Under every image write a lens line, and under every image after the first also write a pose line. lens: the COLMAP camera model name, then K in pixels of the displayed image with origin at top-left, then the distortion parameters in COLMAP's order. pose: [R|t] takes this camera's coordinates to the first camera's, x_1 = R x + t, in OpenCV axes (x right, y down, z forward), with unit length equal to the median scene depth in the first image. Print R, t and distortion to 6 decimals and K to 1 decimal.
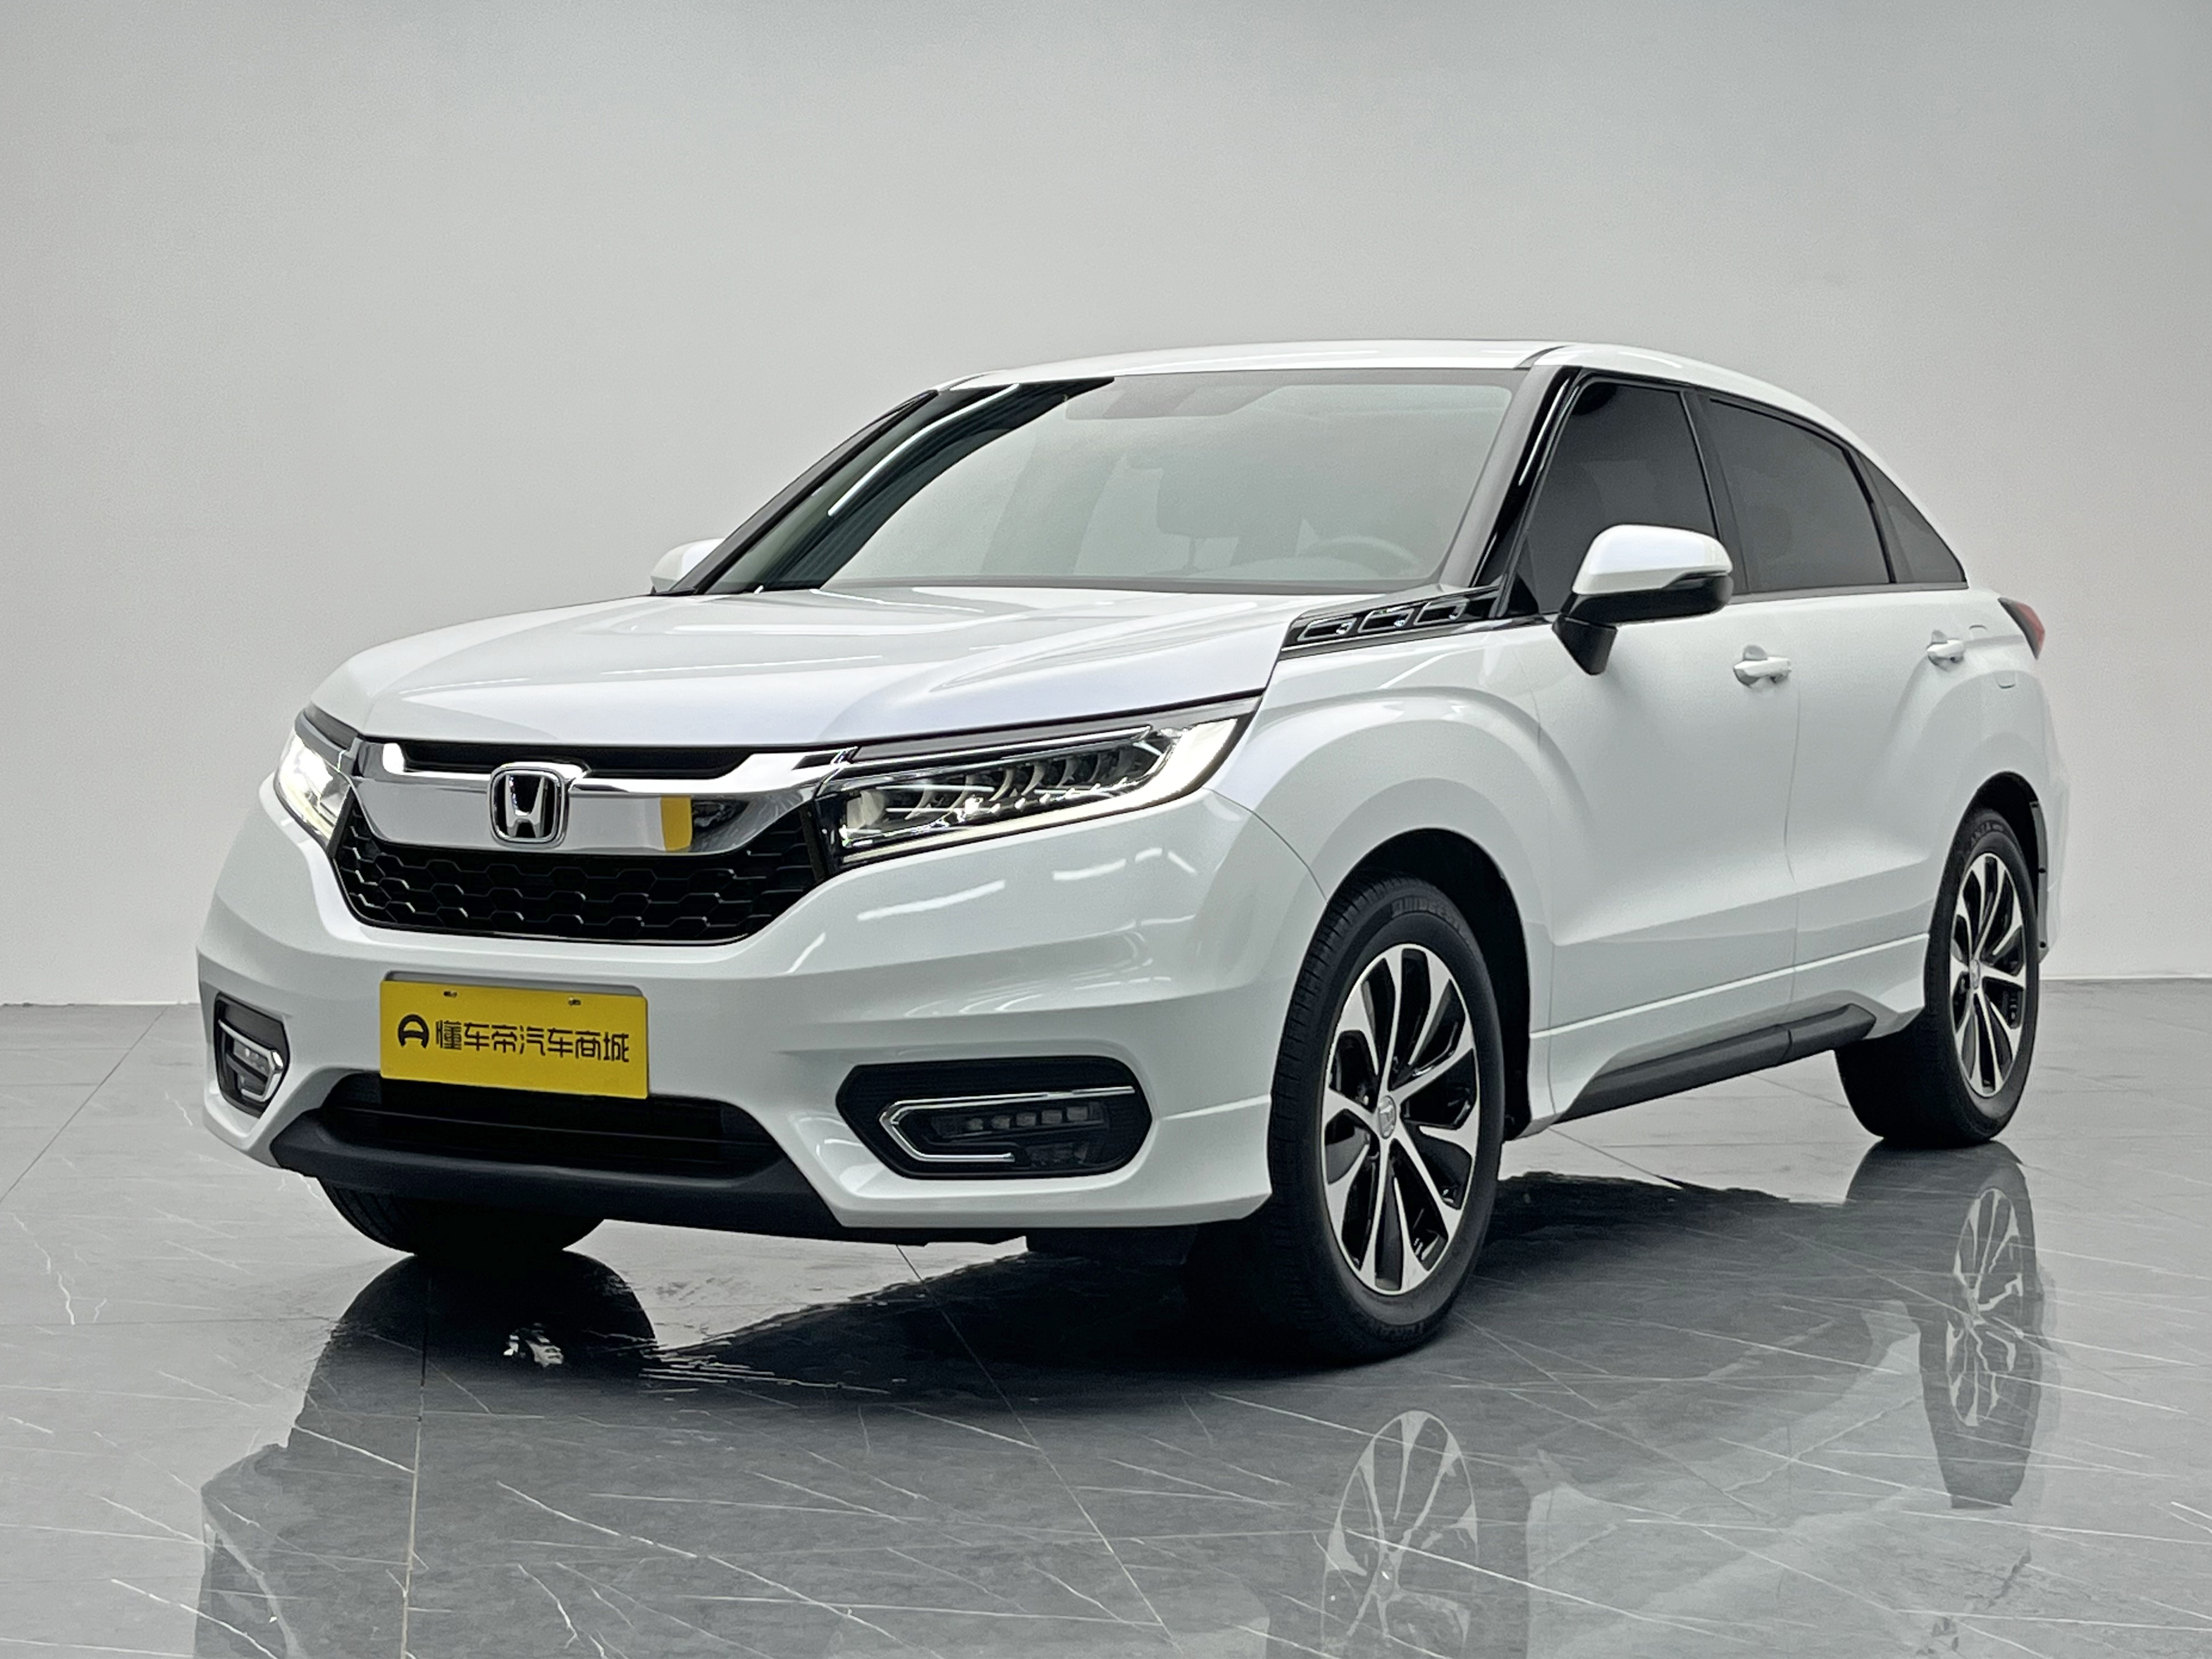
lens RADIAL K [[3453.3, 0, 1123.2], [0, 3453.3, 809.2], [0, 0, 1]] dist [0.125201, 0.000000]
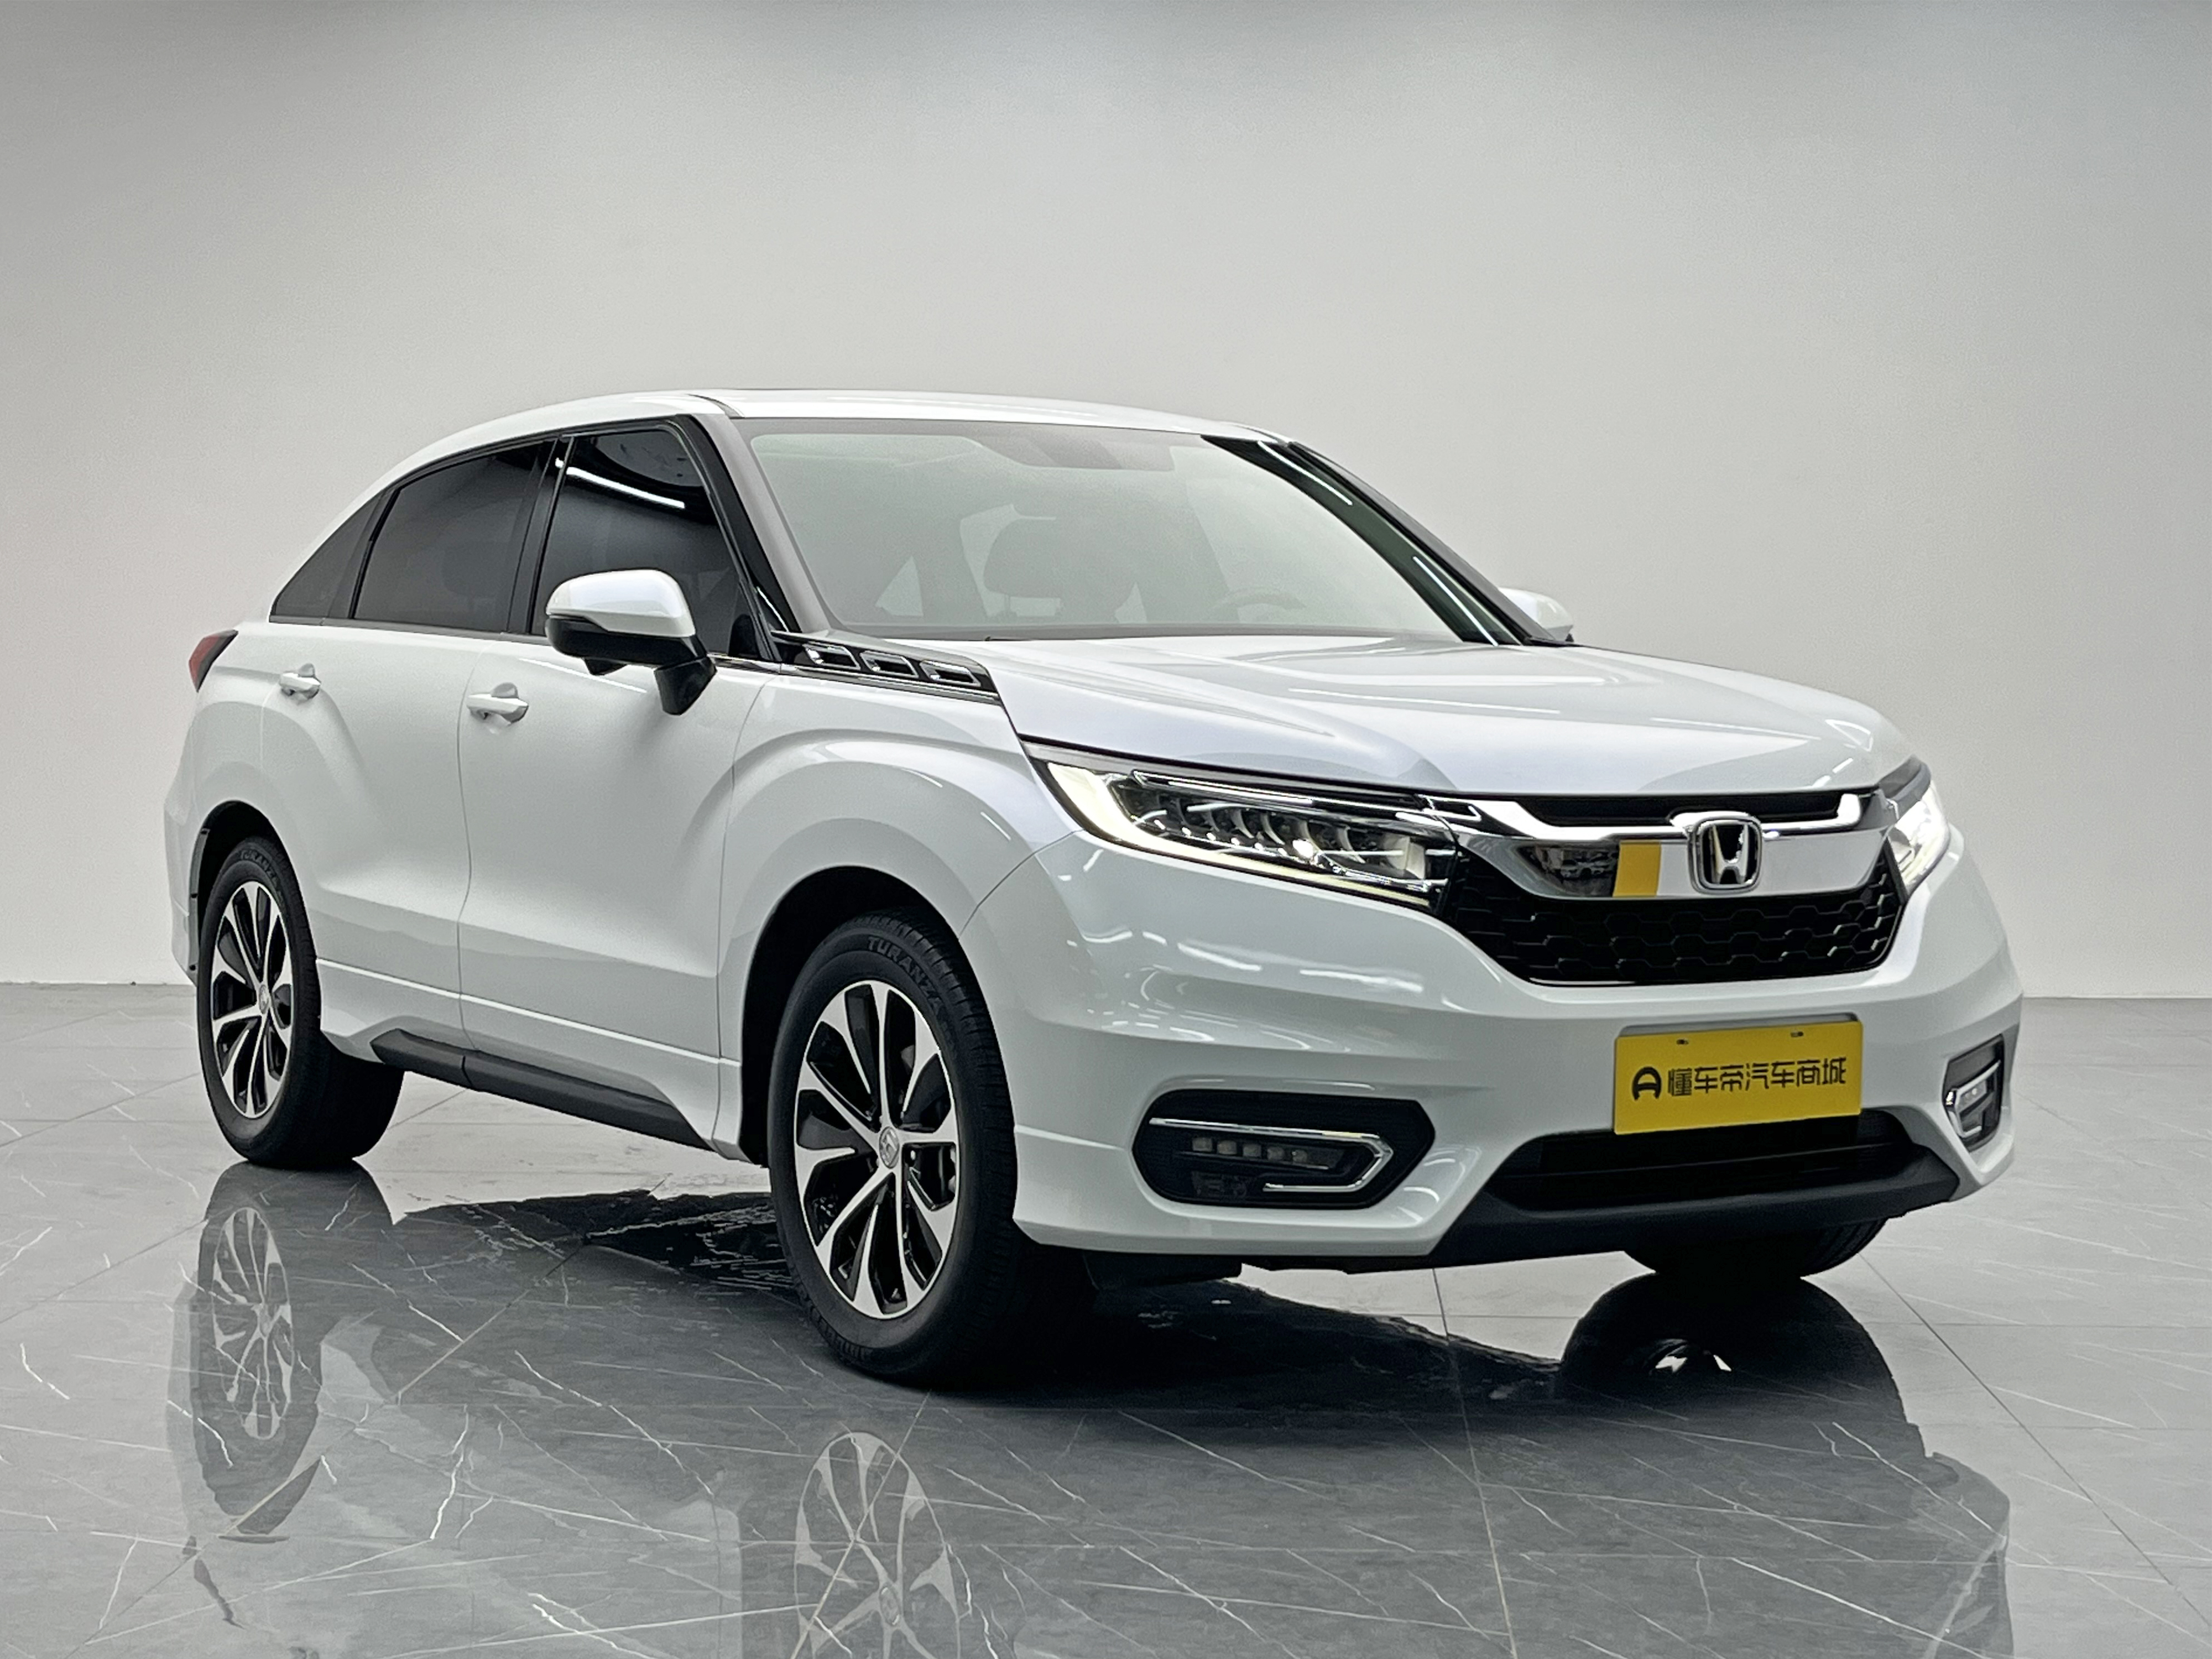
lens RADIAL K [[3453.3, 0, 1119.2], [0, 3453.3, 845.5], [0, 0, 1]] dist [0.125201, 0.000000]
pose [[0.459329, -0.042626, 0.887243, -1.187779], [0.036995, 0.998899, 0.028838, -0.040464], [-0.887496, 0.019577, 0.460400, 0.685700]]
